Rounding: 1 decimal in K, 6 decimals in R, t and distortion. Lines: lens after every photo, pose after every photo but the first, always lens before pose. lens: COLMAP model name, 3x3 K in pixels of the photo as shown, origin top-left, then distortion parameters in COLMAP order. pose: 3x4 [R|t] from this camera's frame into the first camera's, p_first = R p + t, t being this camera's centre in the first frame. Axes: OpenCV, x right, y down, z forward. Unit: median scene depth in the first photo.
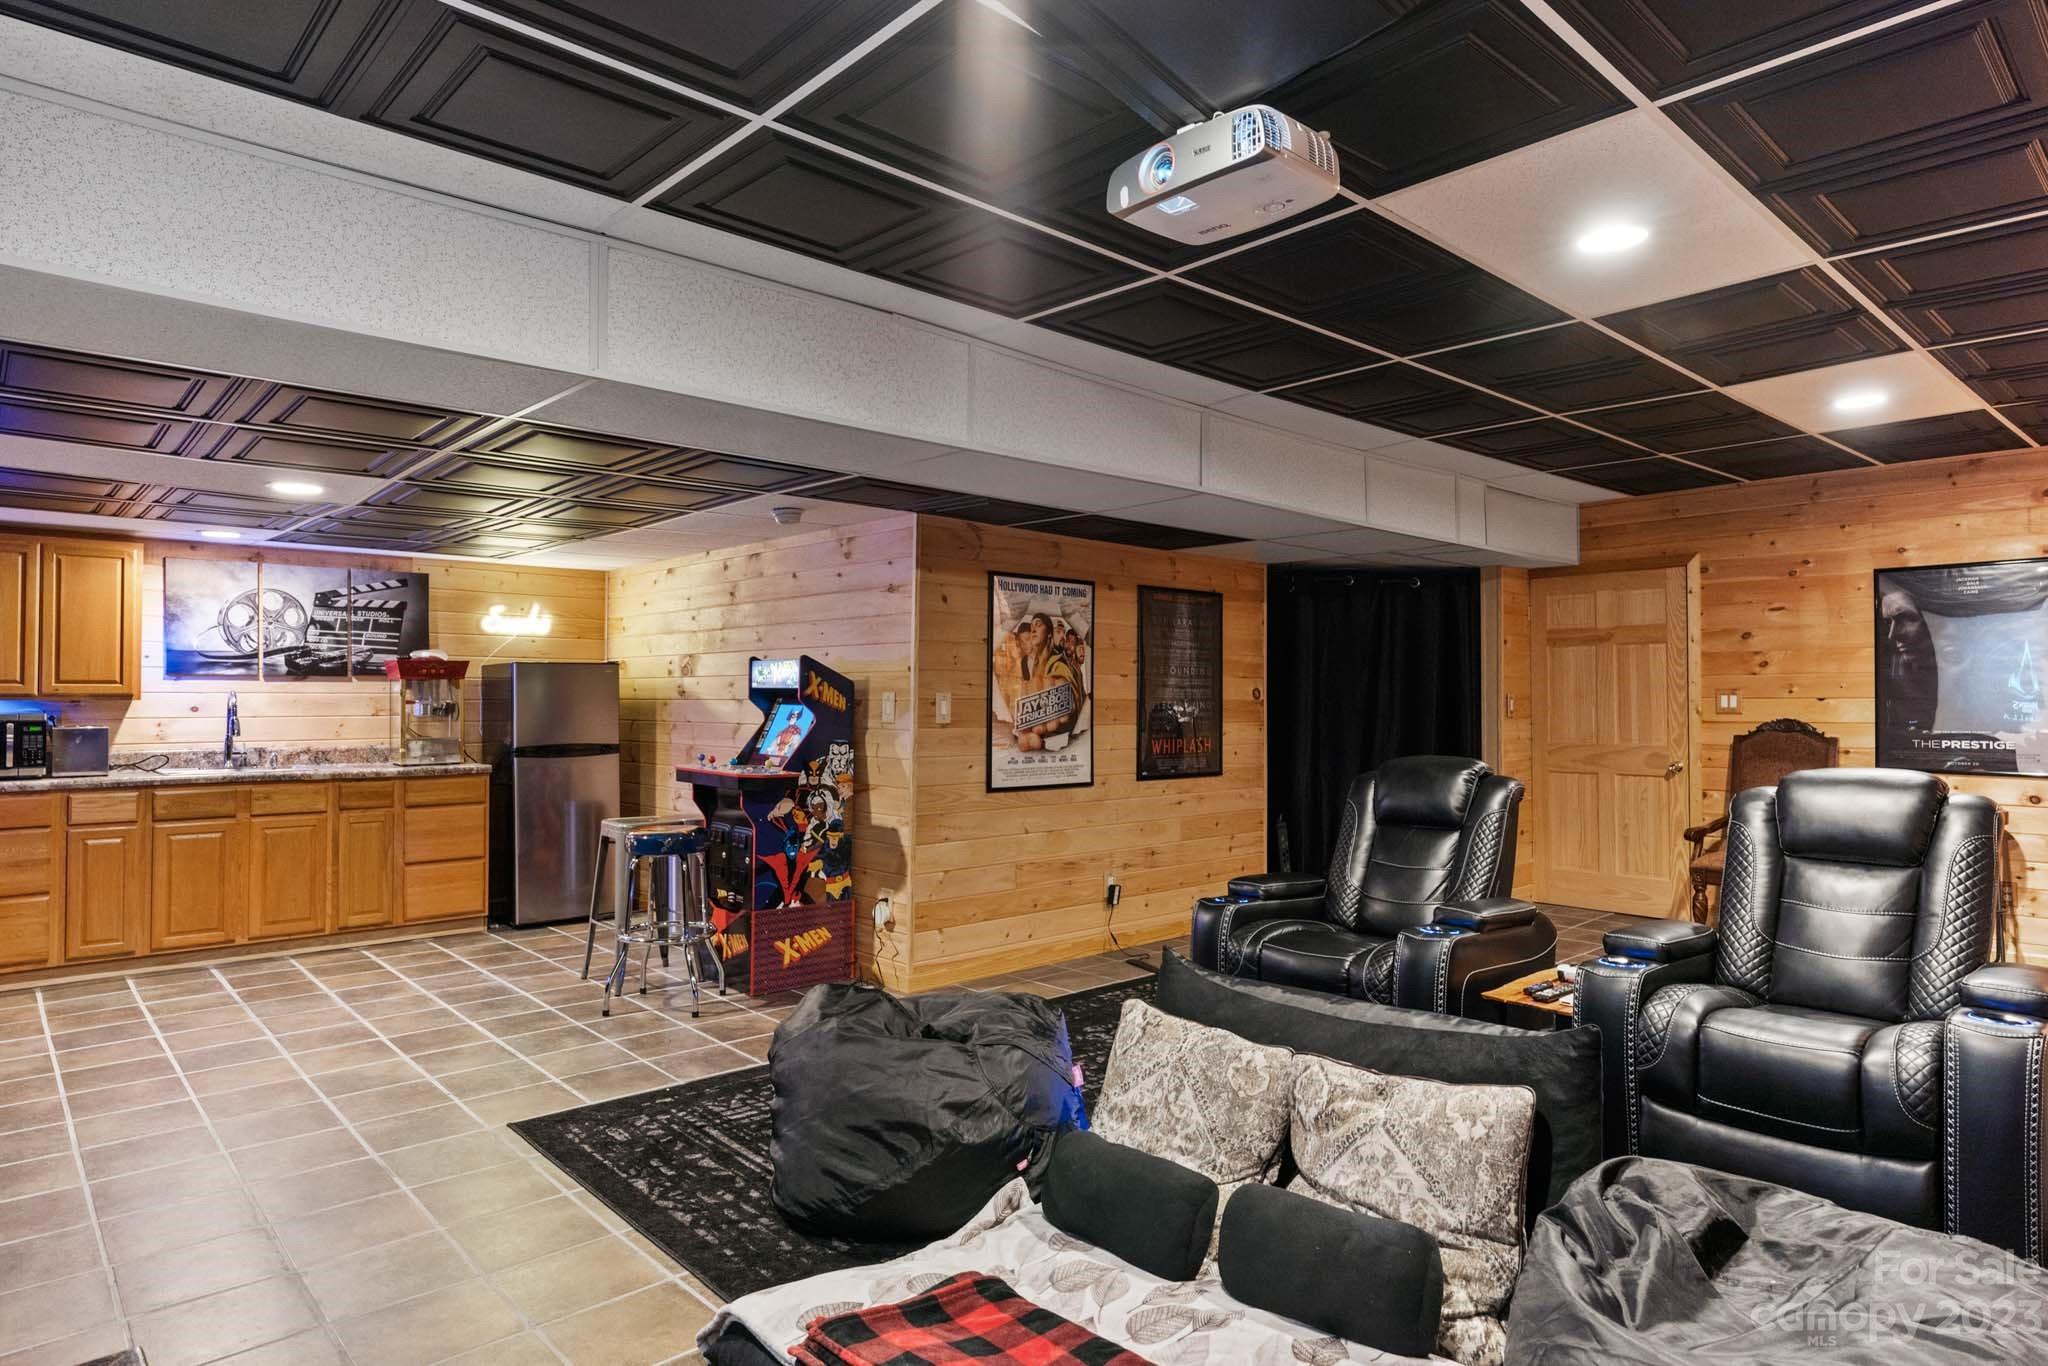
lens RADIAL K [[1177.6, 0, 1054.7], [0, 1177.6, 691.5], [0, 0, 1]] dist [-0.000463, -0.000539]
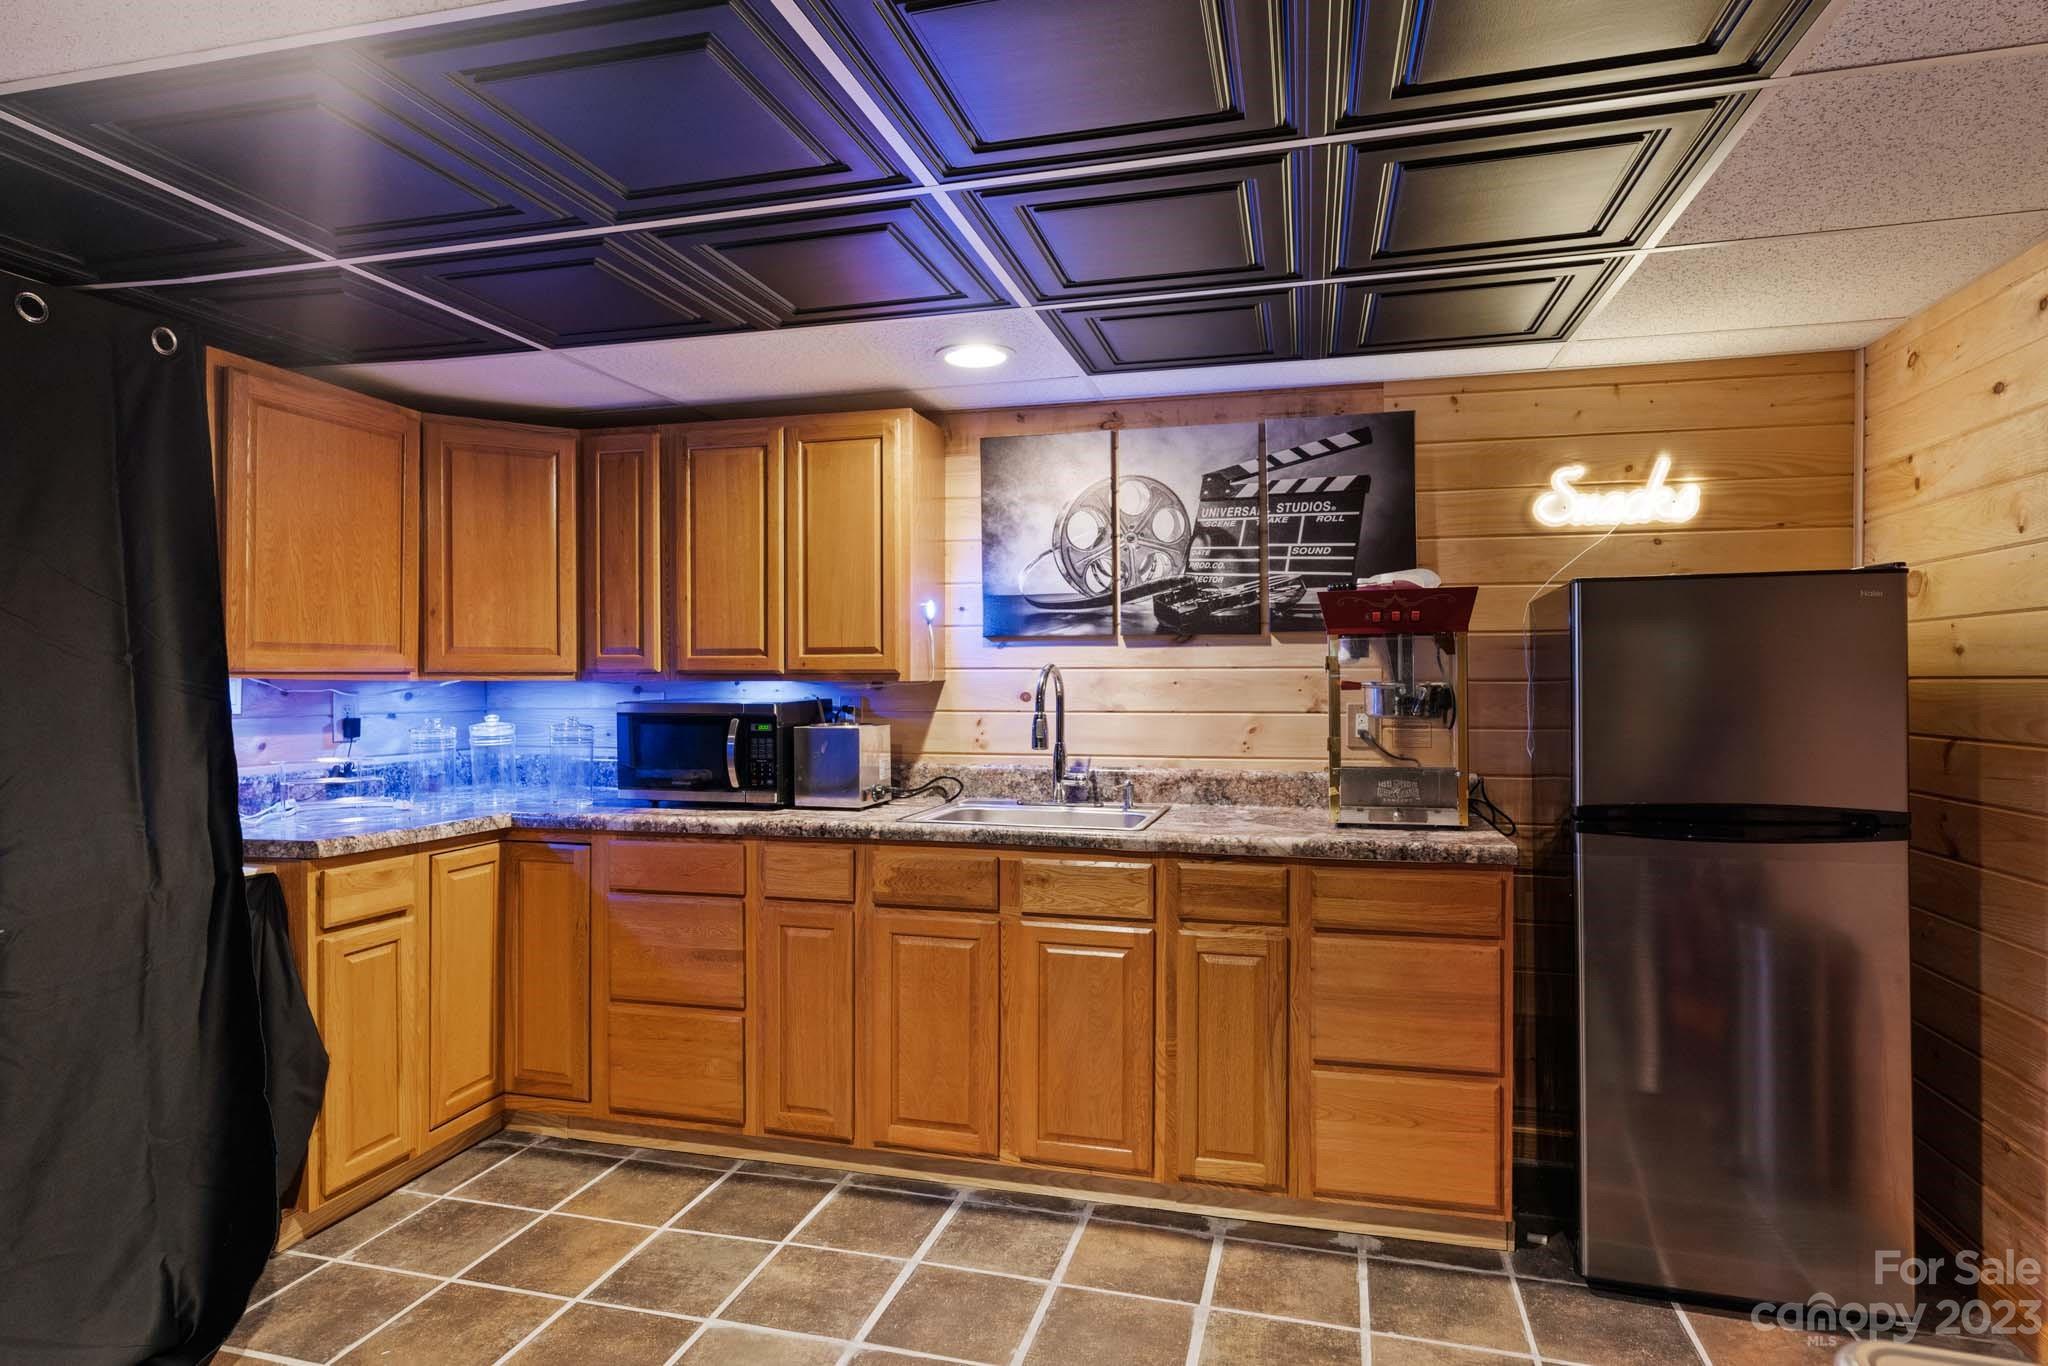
lens RADIAL K [[1086.3, 0, 1024.0], [0, 1086.3, 686.6], [0, 0, 1]] dist [-0.002362, 0.001005]
pose [[0.527961, 0.000860, -0.849268, -0.262321], [0.005417, 0.999976, 0.004380, 0.007257], [0.849251, -0.006913, 0.527944, 0.679385]]
